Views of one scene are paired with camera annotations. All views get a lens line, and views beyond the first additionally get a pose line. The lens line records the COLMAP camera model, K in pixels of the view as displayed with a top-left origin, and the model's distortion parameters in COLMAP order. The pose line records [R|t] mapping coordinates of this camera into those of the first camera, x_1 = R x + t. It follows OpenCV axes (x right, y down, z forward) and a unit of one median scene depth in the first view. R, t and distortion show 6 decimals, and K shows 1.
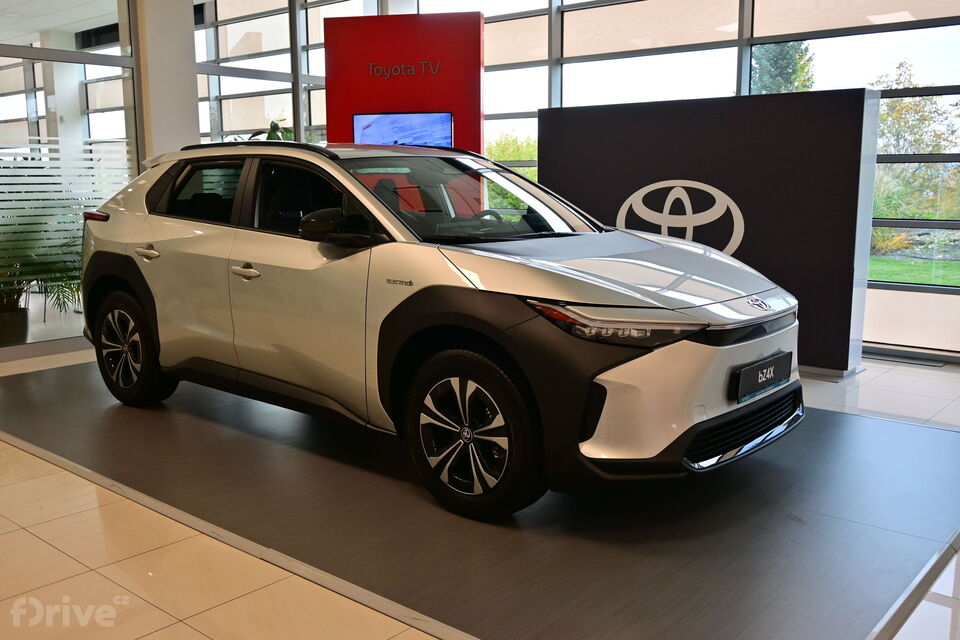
lens RADIAL K [[893.4, 0, 479.0], [0, 893.4, 321.0], [0, 0, 1]] dist [0.066475, 0.000000]
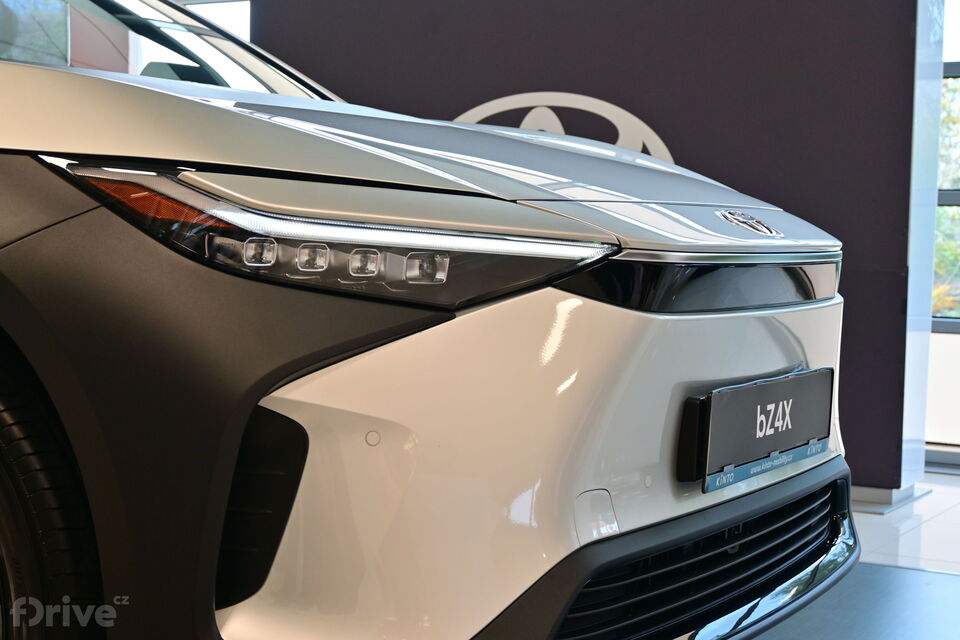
lens RADIAL K [[1503.3, 0, 479.1], [0, 1503.3, 320.0], [0, 0, 1]] dist [-0.290418, 0.000000]
pose [[0.991507, -0.001824, 0.130037, 0.126748], [0.015085, 0.994766, -0.101060, 0.086368], [-0.129172, 0.102164, 0.986345, 0.435703]]
